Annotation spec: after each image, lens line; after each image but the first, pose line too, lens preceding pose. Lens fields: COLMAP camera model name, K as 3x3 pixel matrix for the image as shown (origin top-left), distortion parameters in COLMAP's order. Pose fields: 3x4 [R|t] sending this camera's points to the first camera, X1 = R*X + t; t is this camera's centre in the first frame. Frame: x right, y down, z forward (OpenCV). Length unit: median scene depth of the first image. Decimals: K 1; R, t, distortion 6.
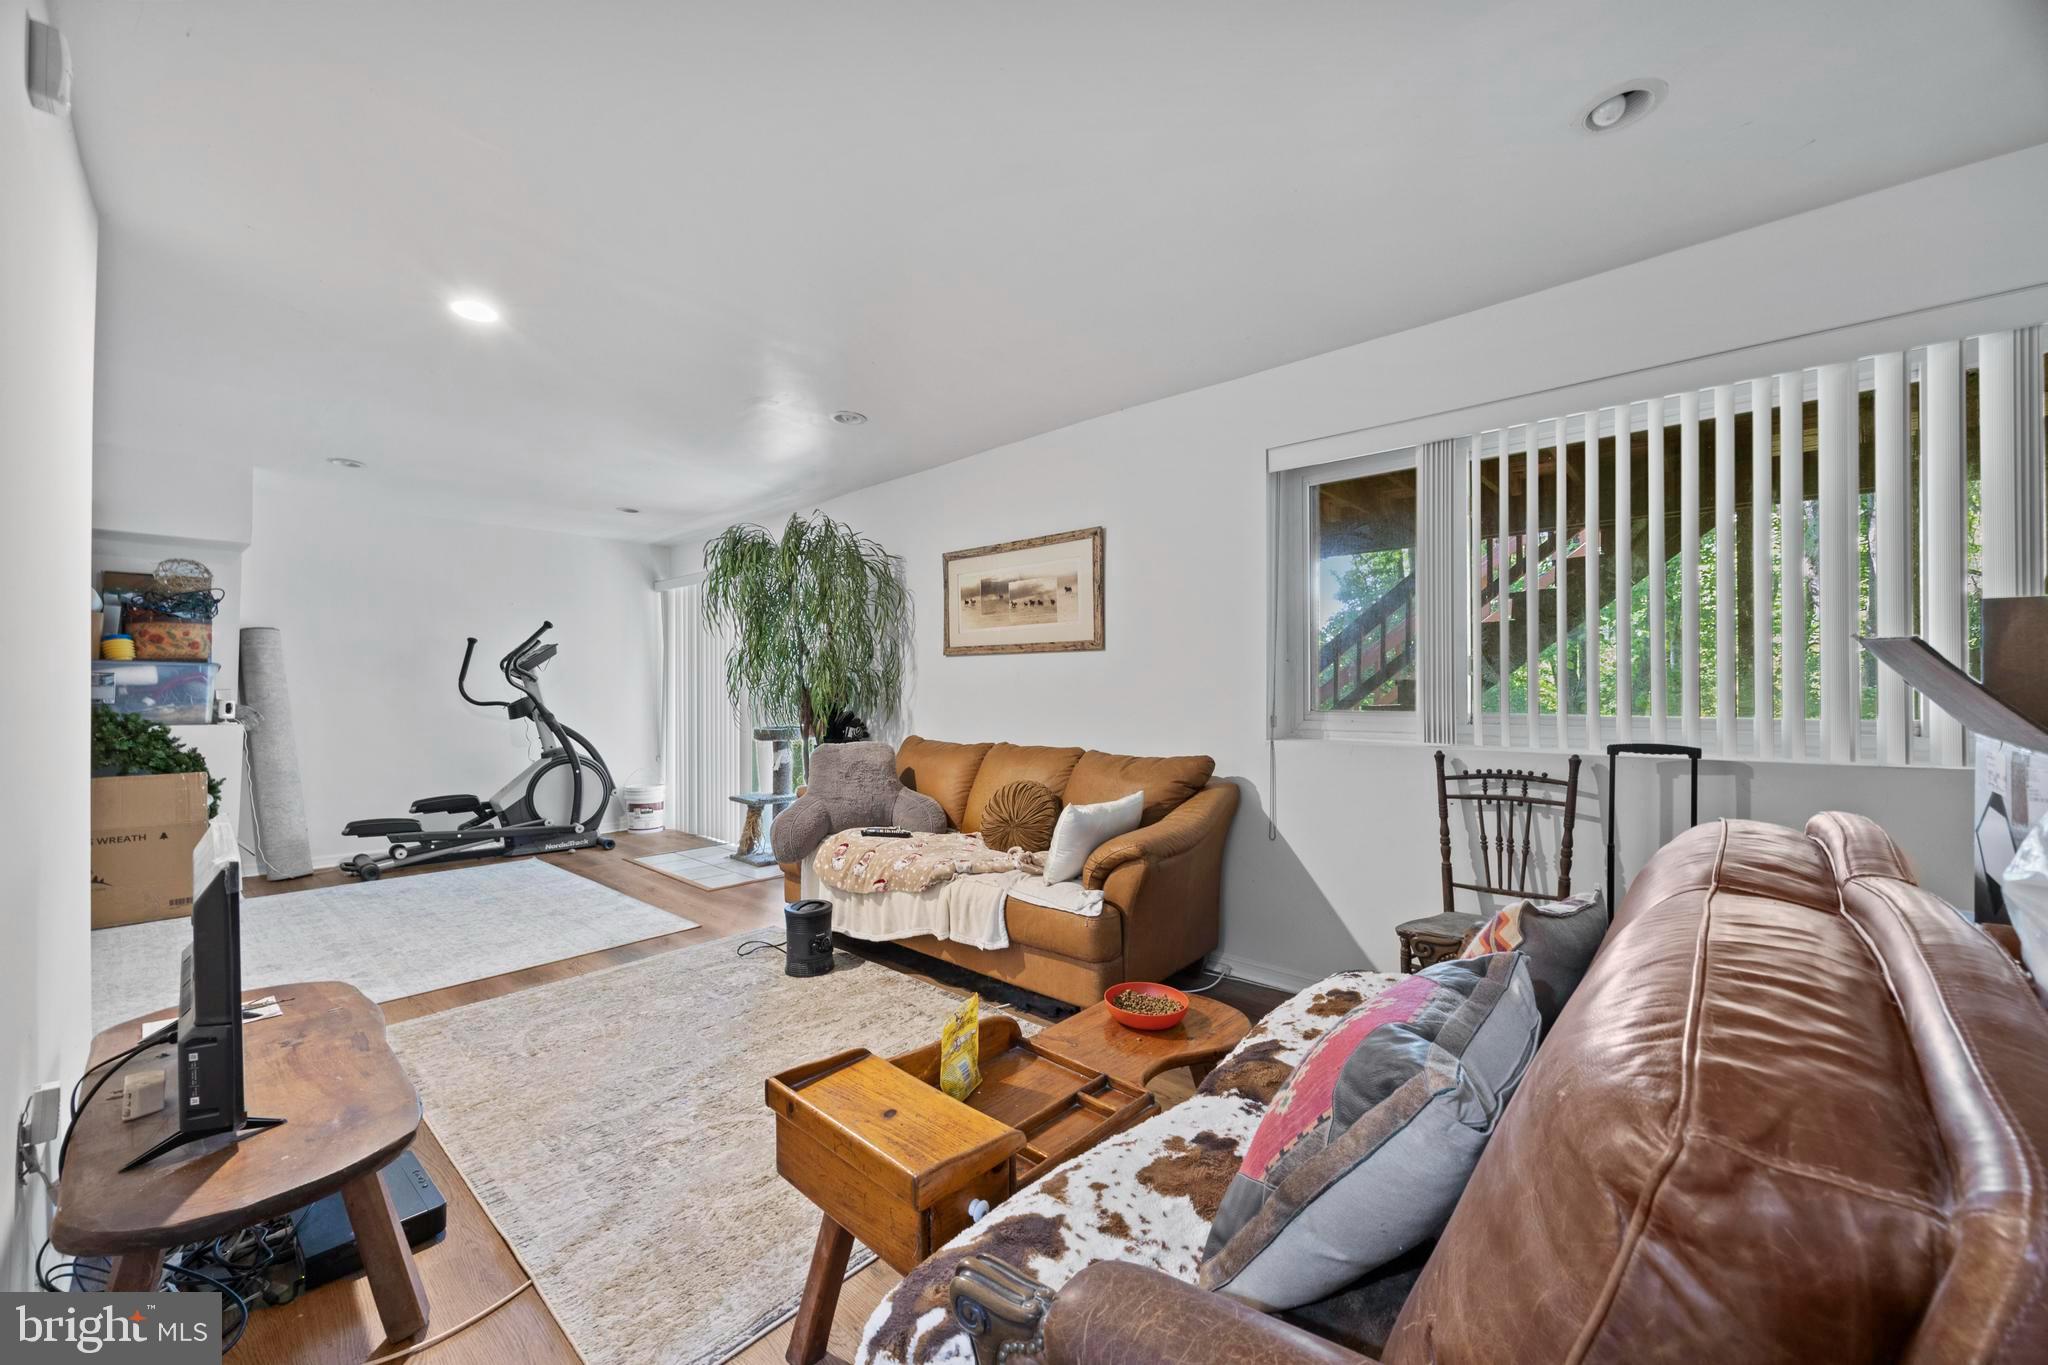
lens RADIAL K [[784.0, 0, 1021.8], [0, 784.0, 691.0], [0, 0, 1]] dist [-0.001369, 0.000064]
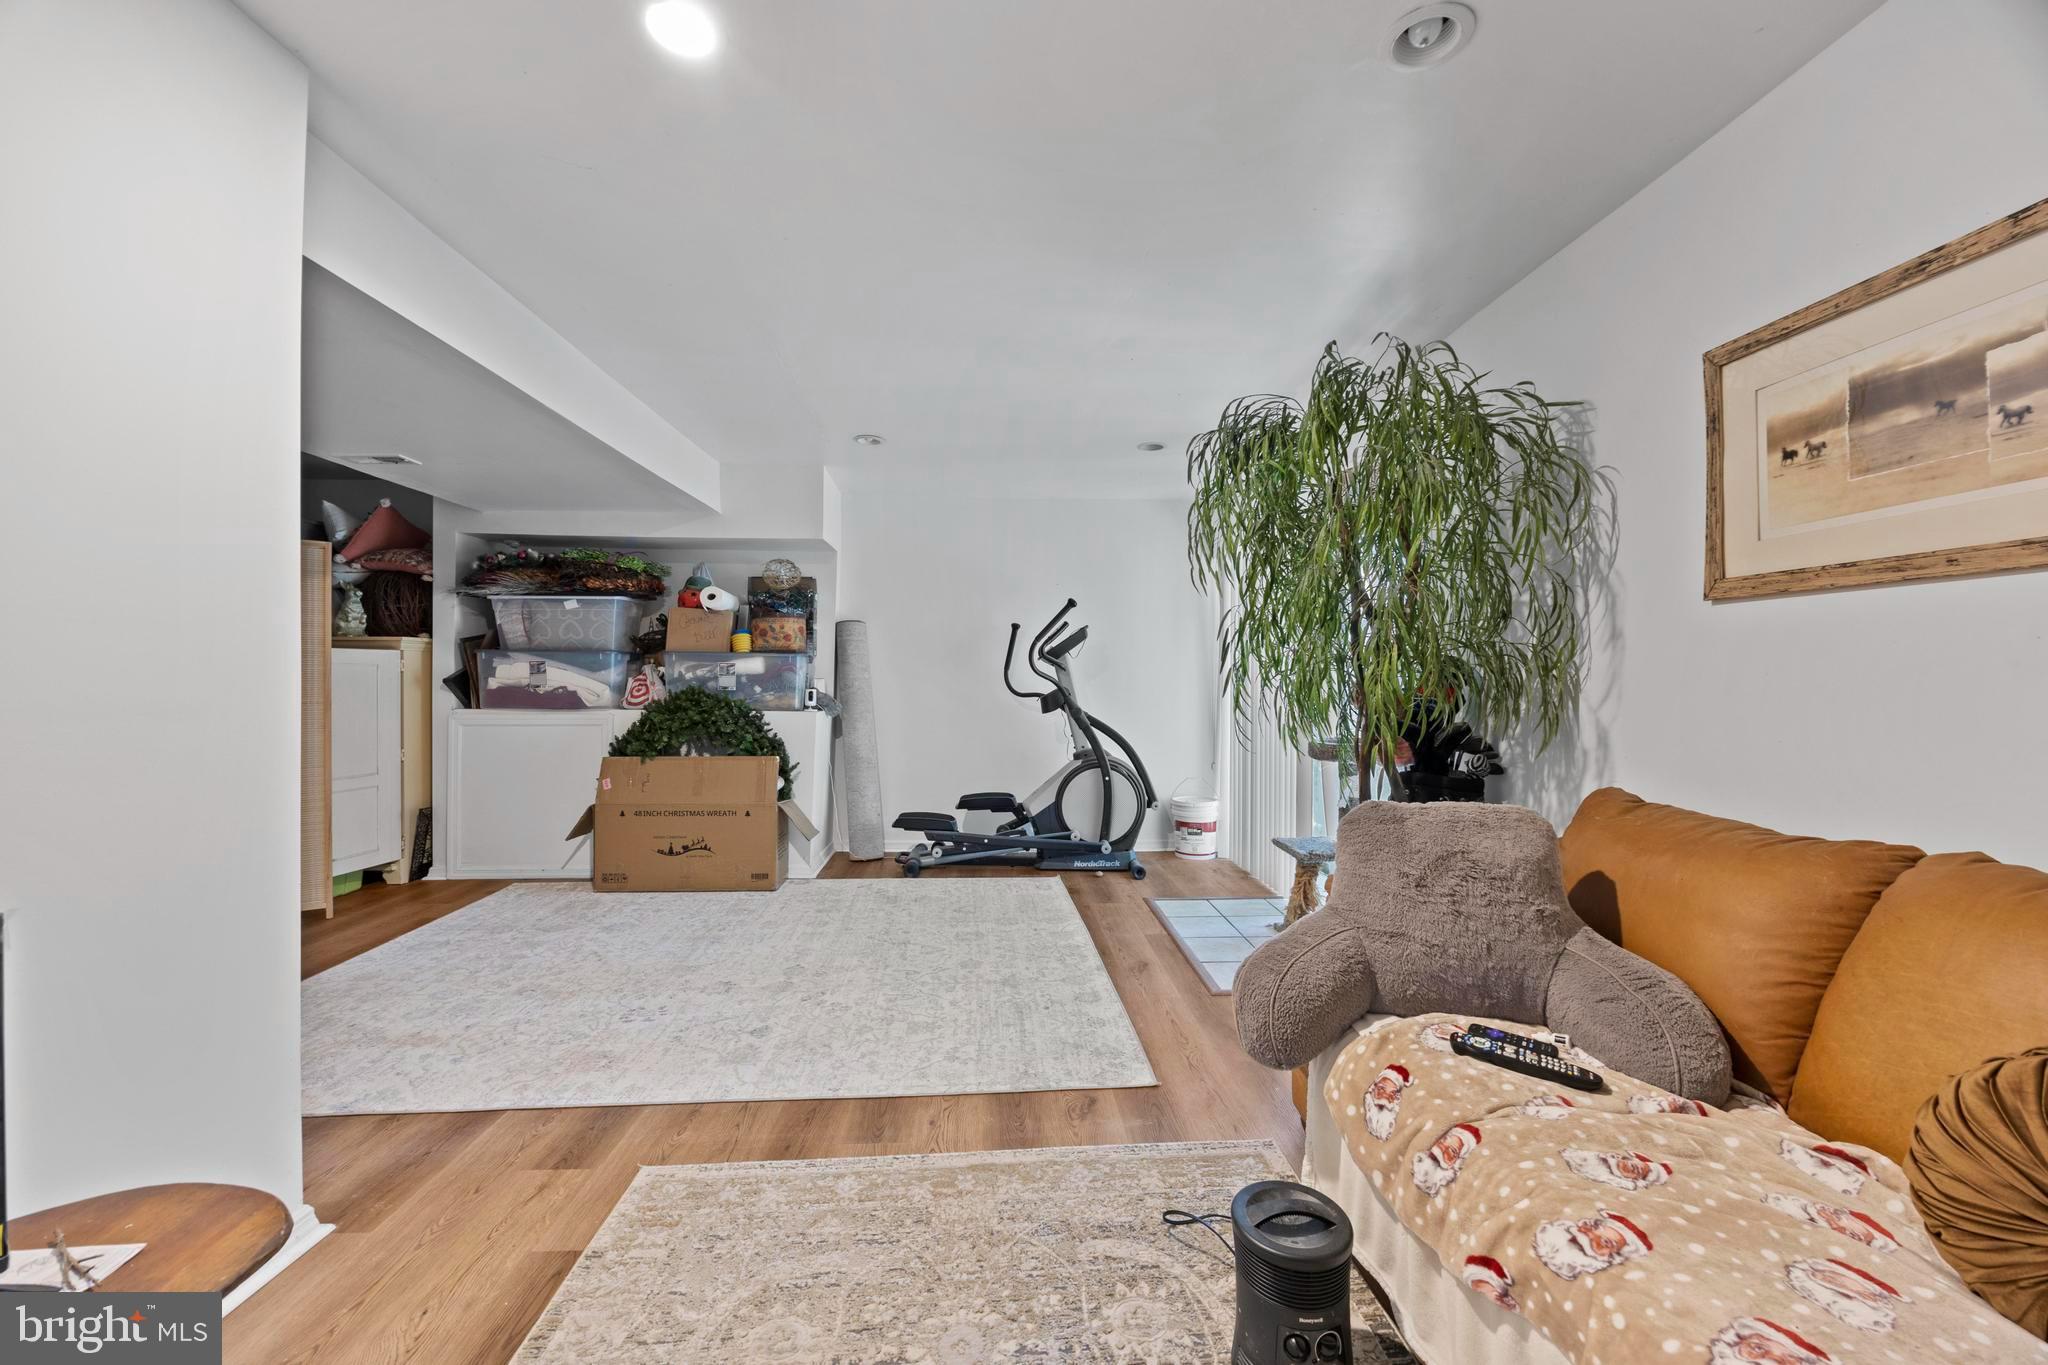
lens RADIAL K [[780.9, 0, 1017.7], [0, 780.9, 680.2], [0, 0, 1]] dist [0.000029, -0.000023]
pose [[0.707982, 0.004267, -0.706217, -0.068176], [-0.005320, 0.999986, 0.000709, -0.001936], [0.706210, 0.003255, 0.707995, 0.474797]]
